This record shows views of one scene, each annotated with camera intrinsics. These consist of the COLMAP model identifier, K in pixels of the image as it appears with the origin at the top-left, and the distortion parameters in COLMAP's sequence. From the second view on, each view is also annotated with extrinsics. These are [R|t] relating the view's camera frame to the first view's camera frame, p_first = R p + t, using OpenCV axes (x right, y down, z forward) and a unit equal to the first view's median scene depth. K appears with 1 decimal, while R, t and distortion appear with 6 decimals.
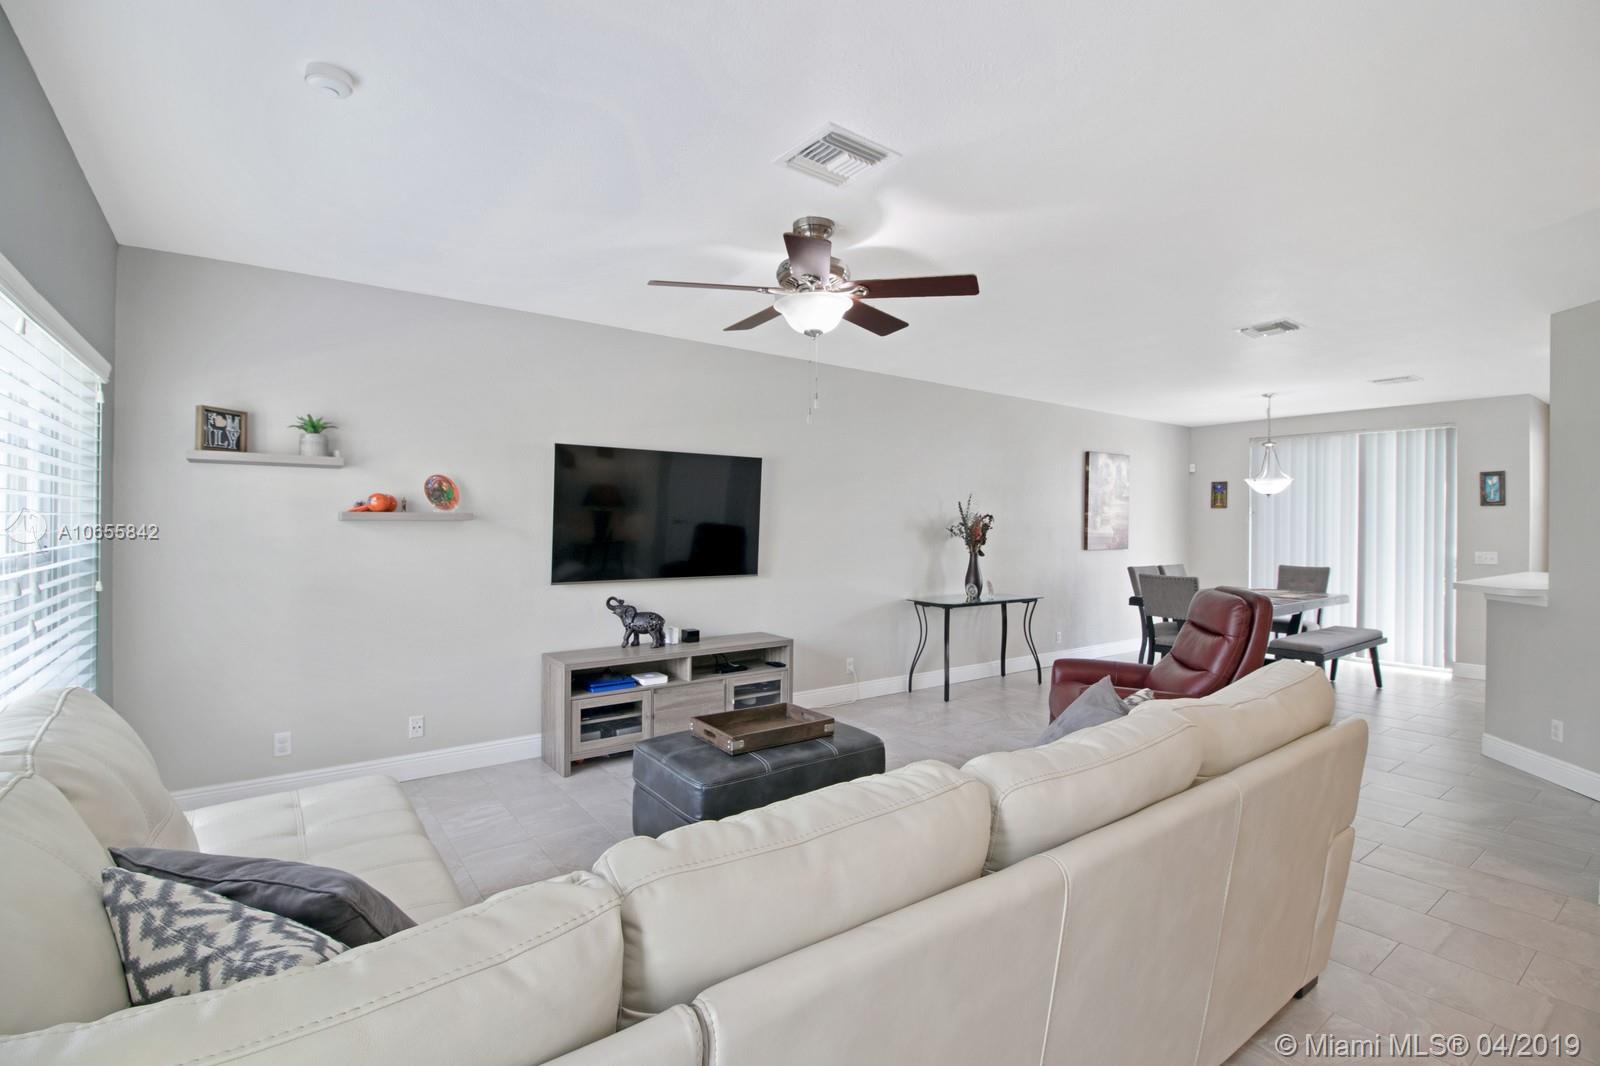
lens RADIAL K [[735.7, 0, 797.5], [0, 735.7, 525.7], [0, 0, 1]] dist [-0.003820, -0.013109]
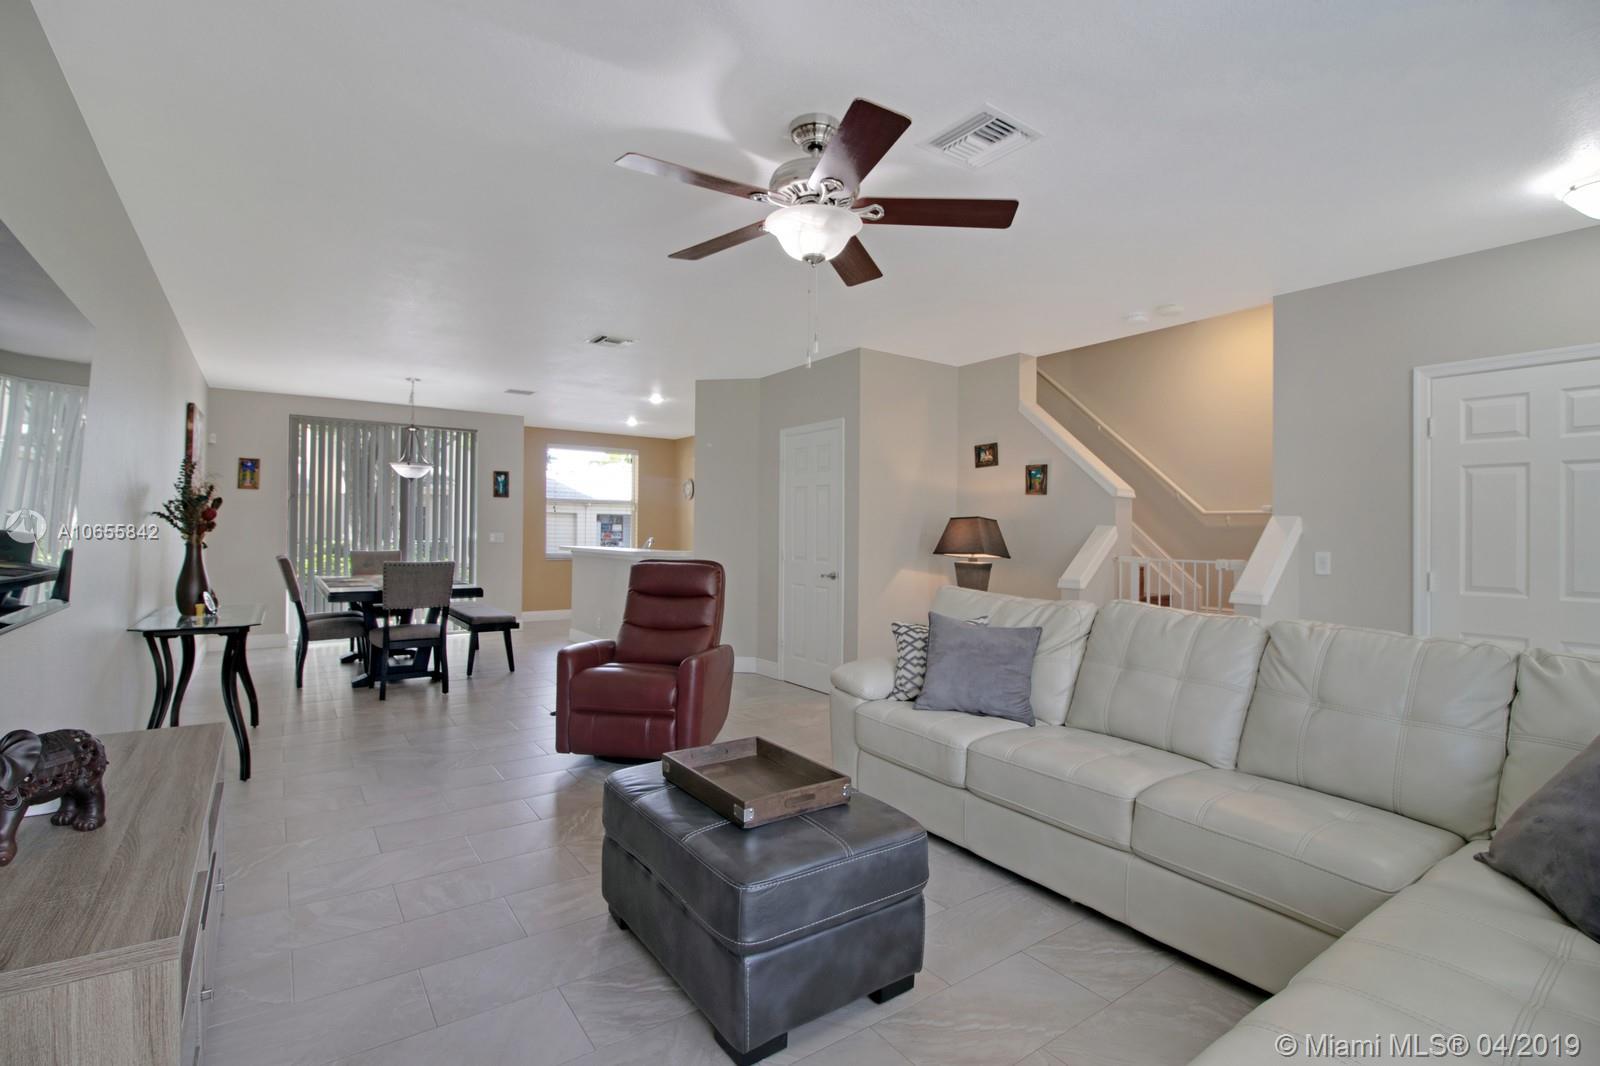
lens RADIAL K [[740.0, 0, 800.1], [0, 740.0, 525.6], [0, 0, 1]] dist [-0.002209, -0.011244]
pose [[0.013037, -0.003574, 0.999909, -0.361042], [-0.009148, 0.999951, 0.003693, 0.013099], [-0.999873, -0.009196, 0.013003, 0.446342]]
